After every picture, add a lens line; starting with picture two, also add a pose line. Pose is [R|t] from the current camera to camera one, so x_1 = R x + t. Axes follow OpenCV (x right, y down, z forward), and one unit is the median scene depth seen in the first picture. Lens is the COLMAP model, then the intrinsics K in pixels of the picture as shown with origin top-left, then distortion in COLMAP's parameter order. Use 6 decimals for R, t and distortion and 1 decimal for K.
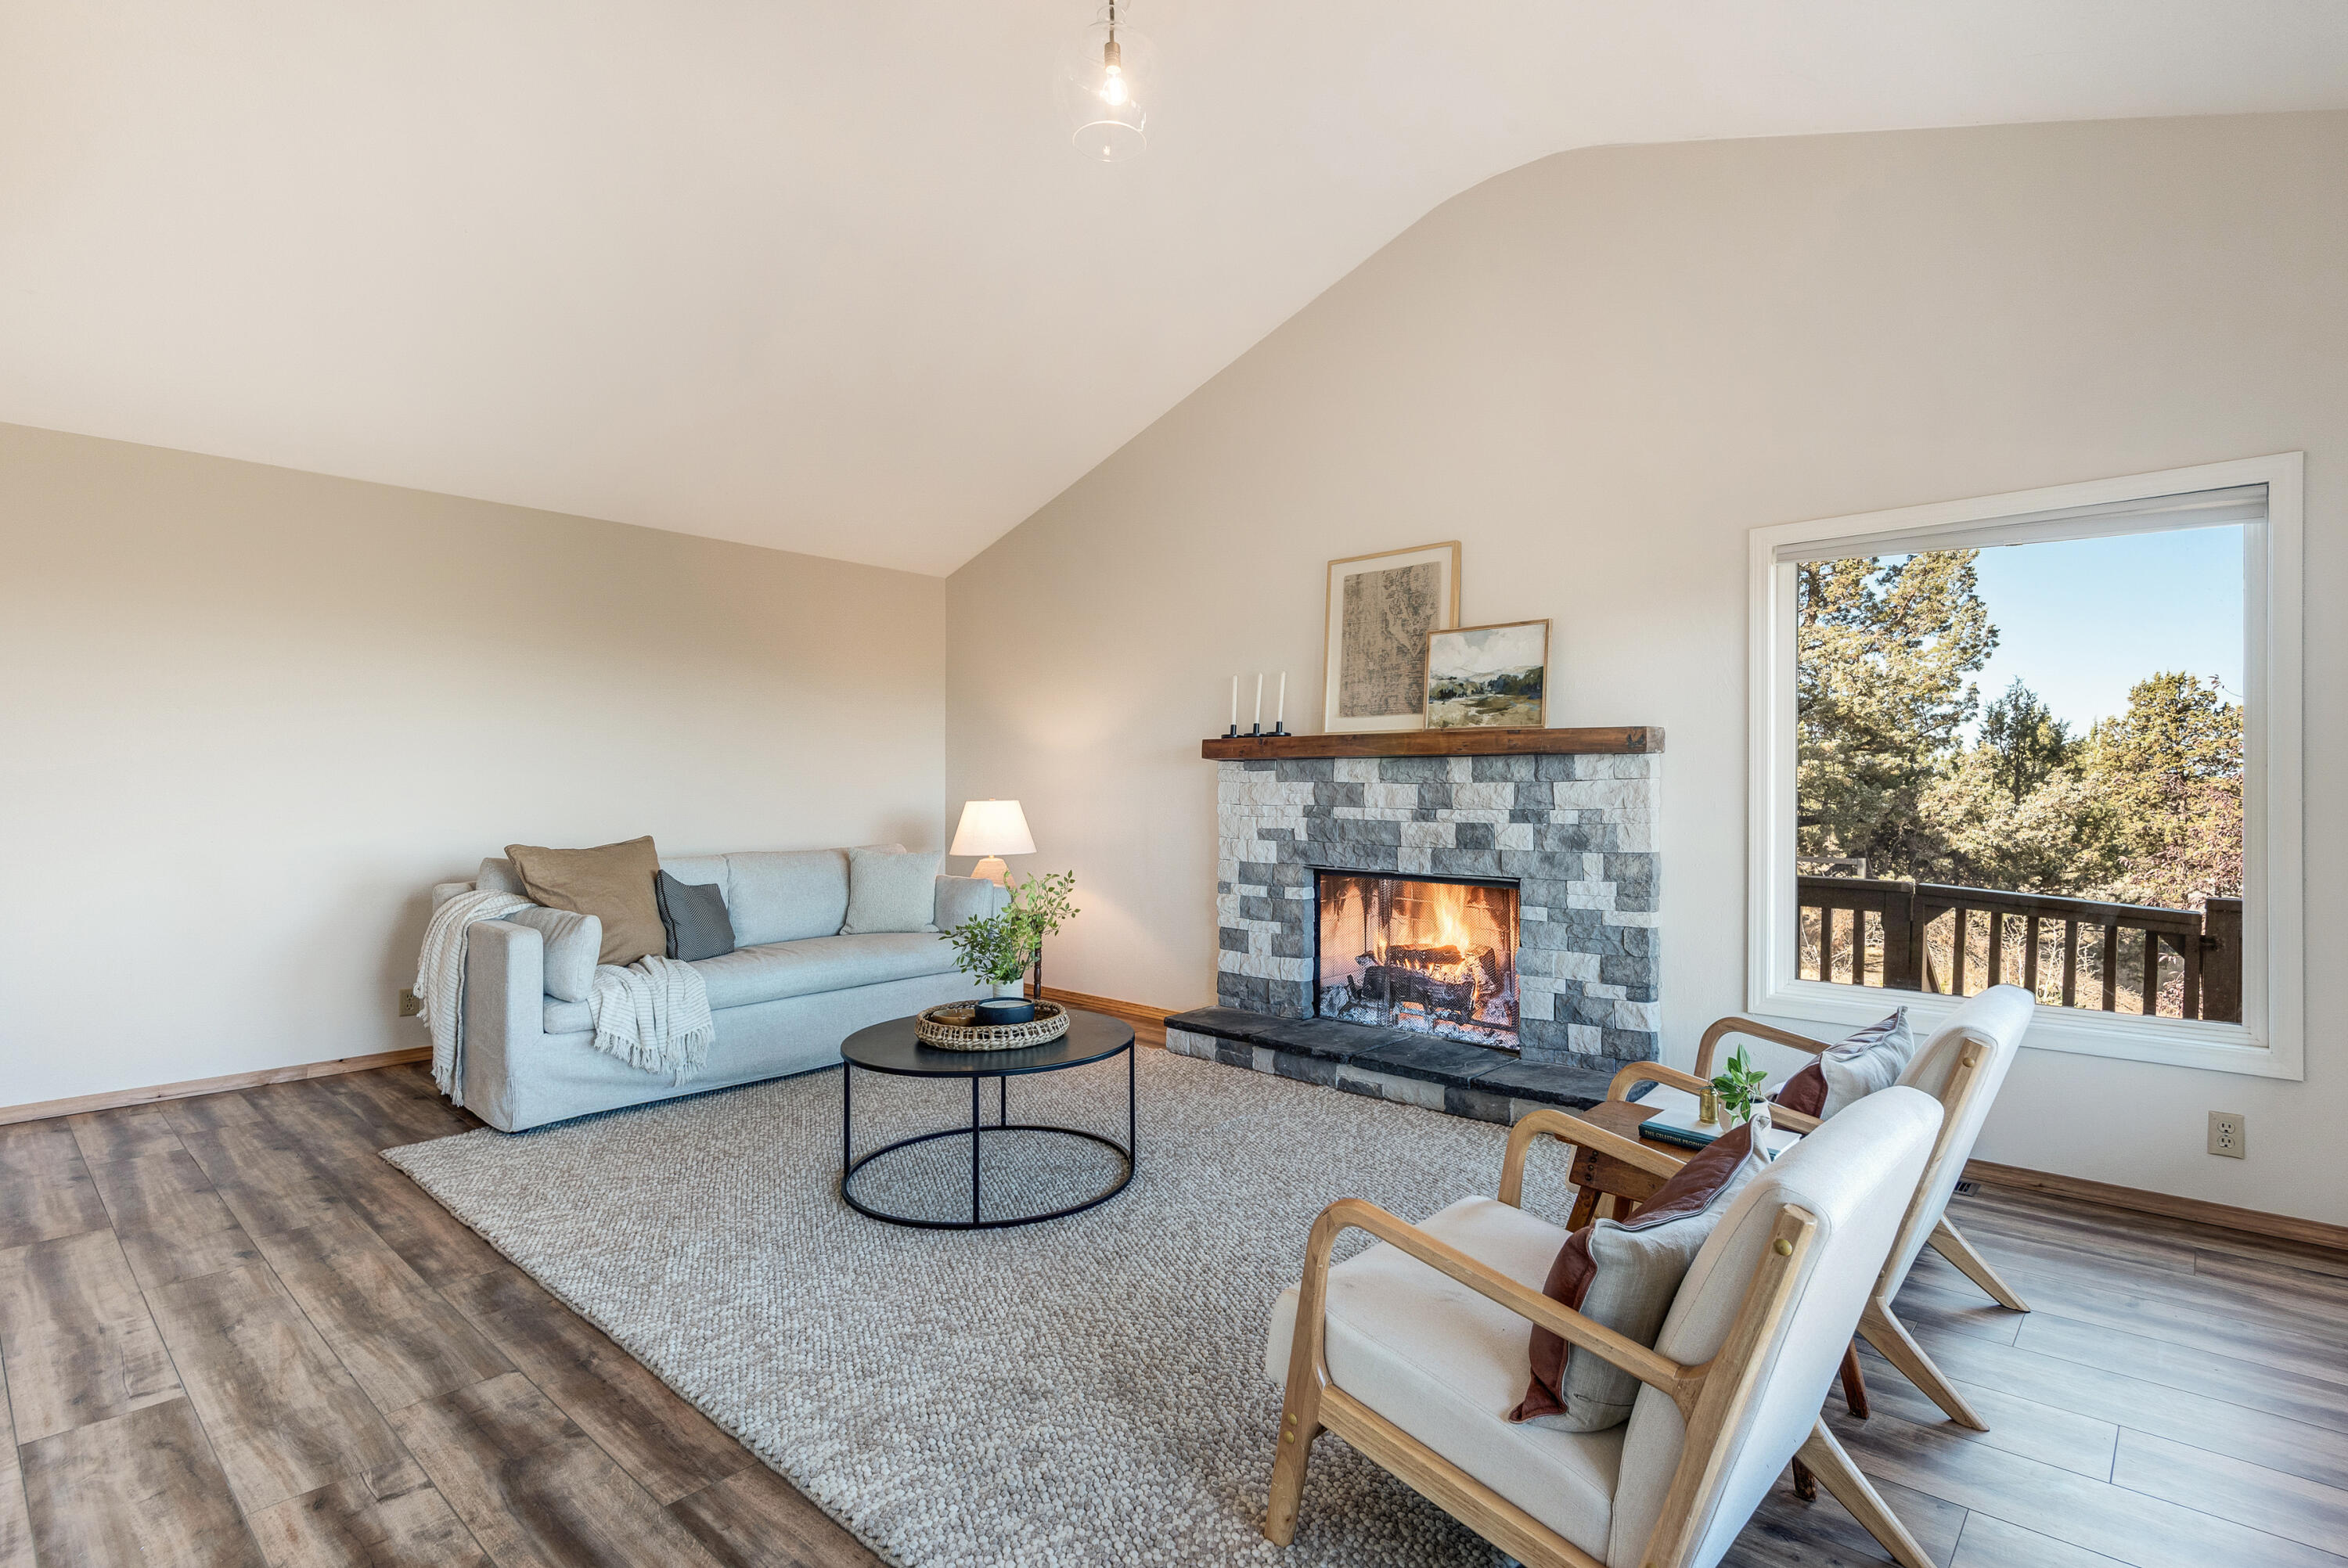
lens RADIAL K [[1170.3, 0, 1172.1], [0, 1170.3, 782.5], [0, 0, 1]] dist [-0.003817, -0.001155]
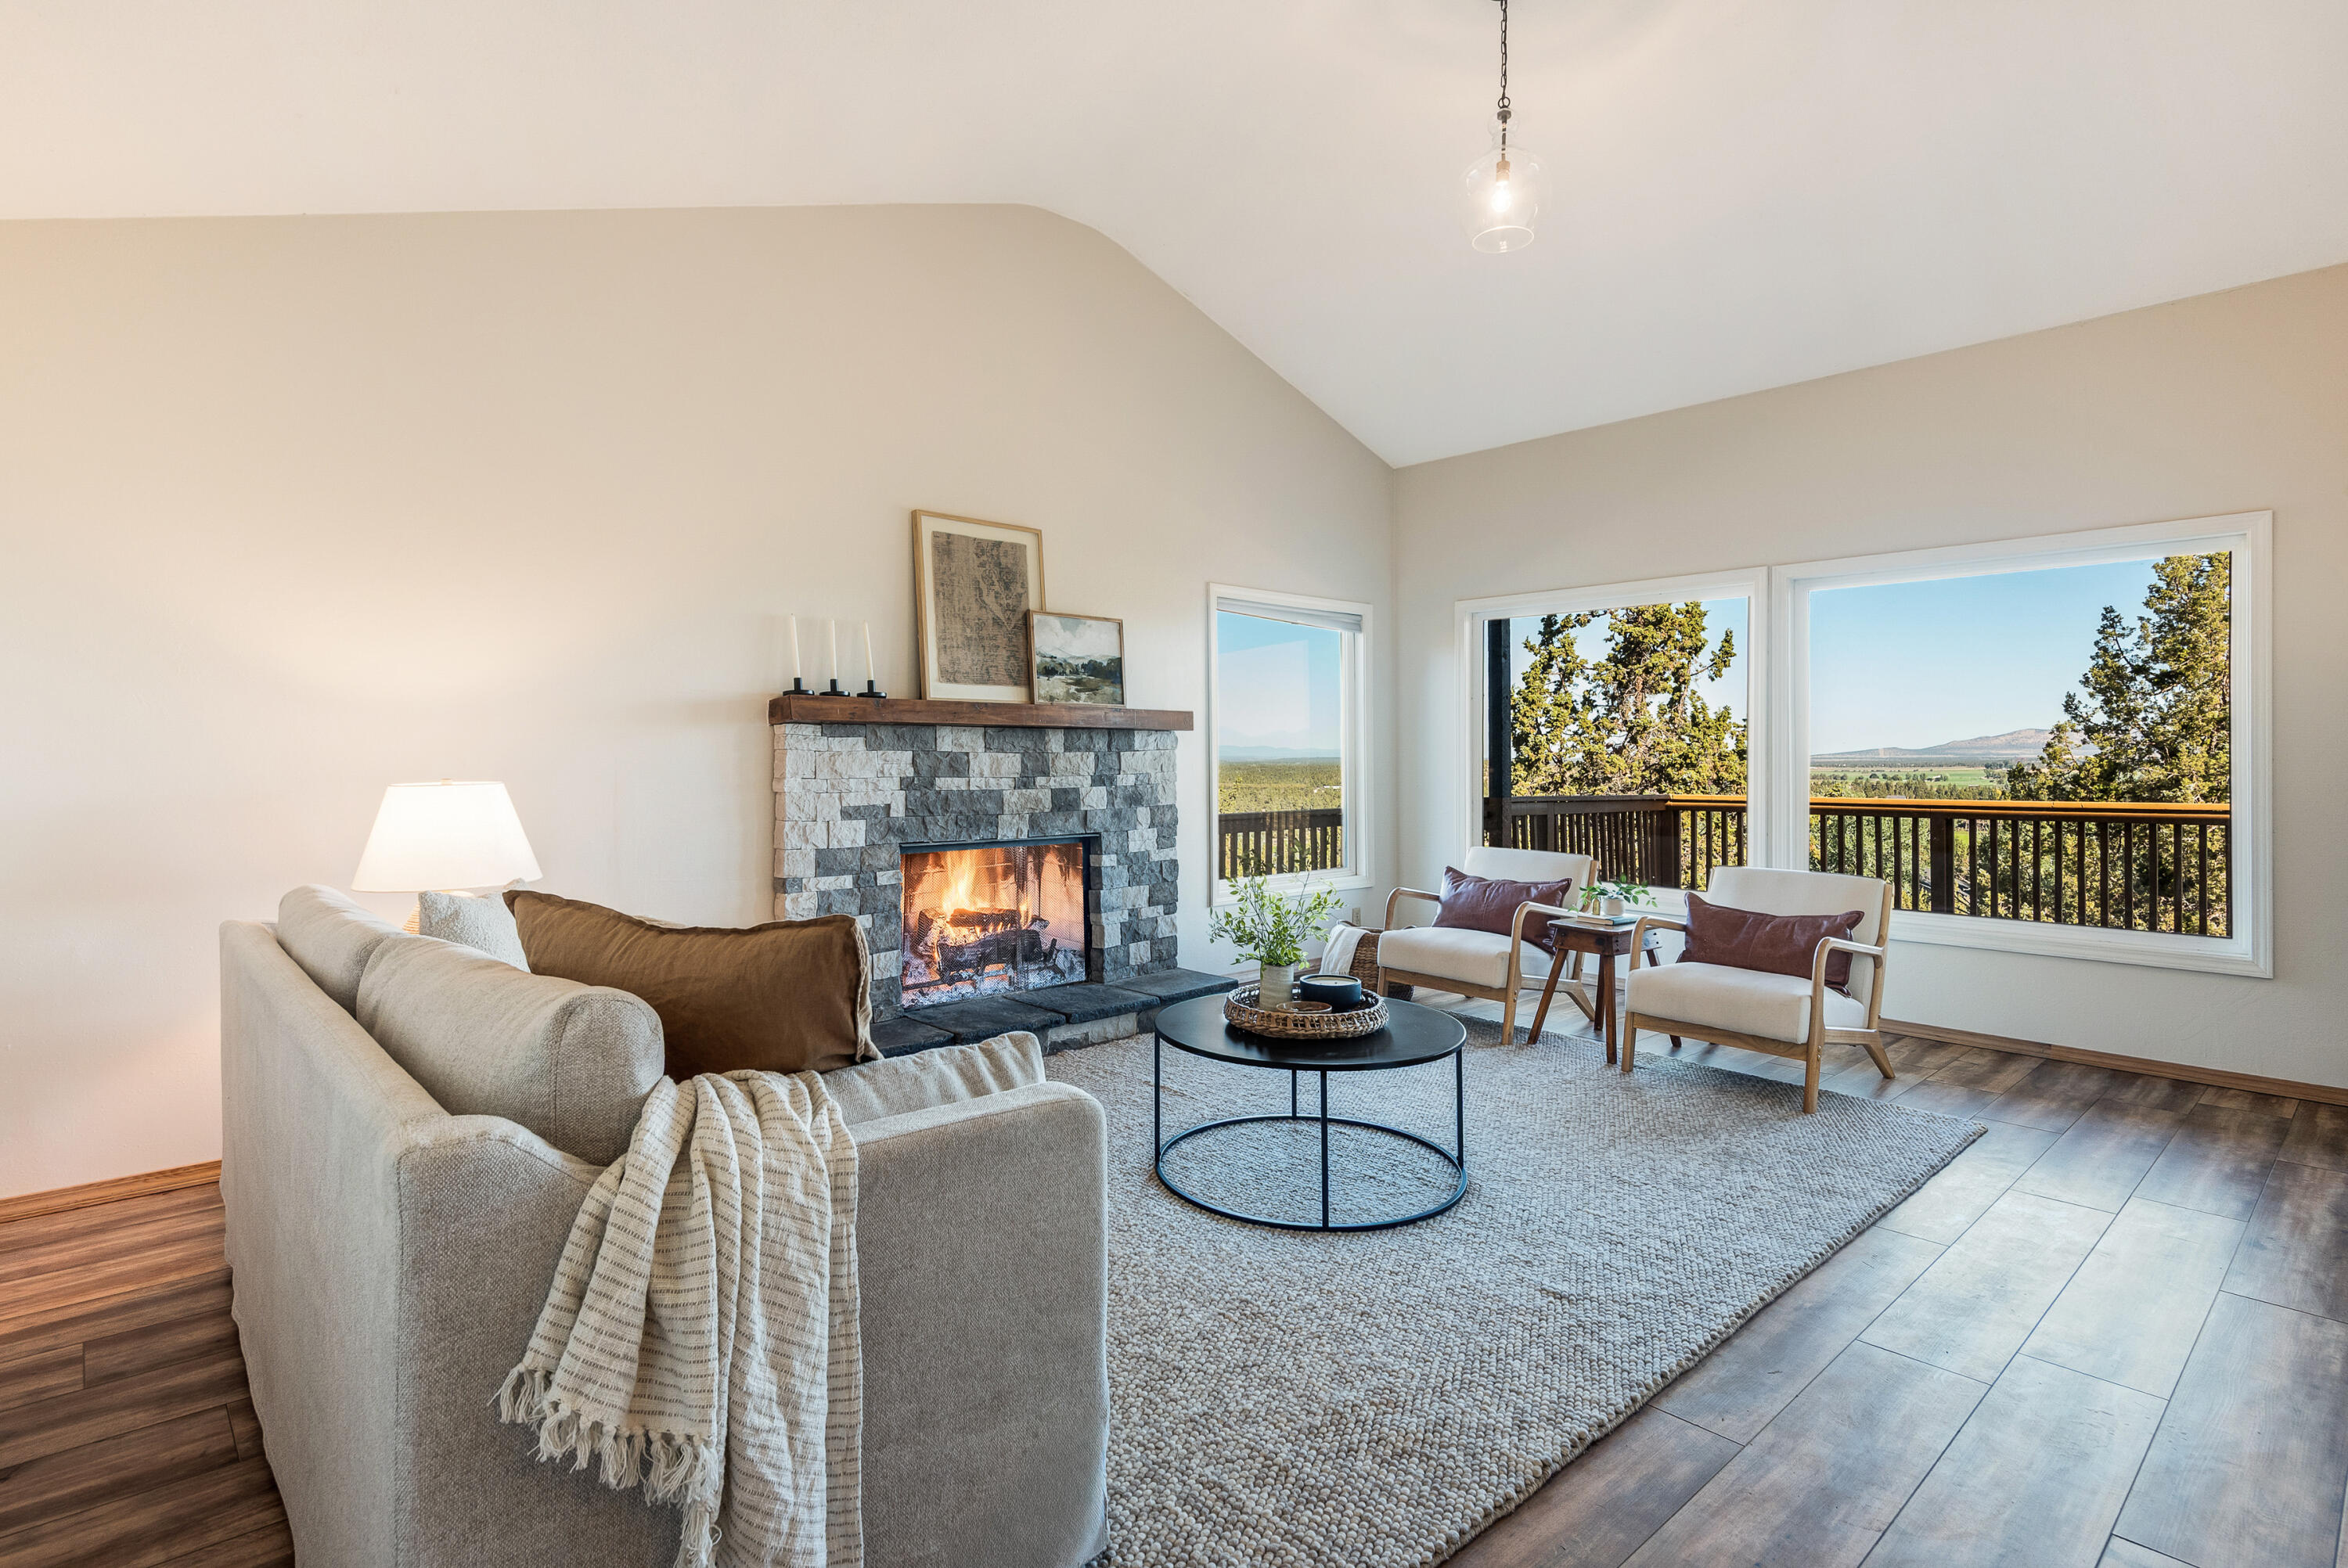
lens RADIAL K [[1170.3, 0, 1173.1], [0, 1170.3, 774.8], [0, 0, 1]] dist [-0.003817, -0.001155]
pose [[0.054534, -0.018234, 0.998345, -0.822747], [-0.003047, 0.999826, 0.018428, 0.000635], [-0.998507, -0.004047, 0.054469, 0.798683]]
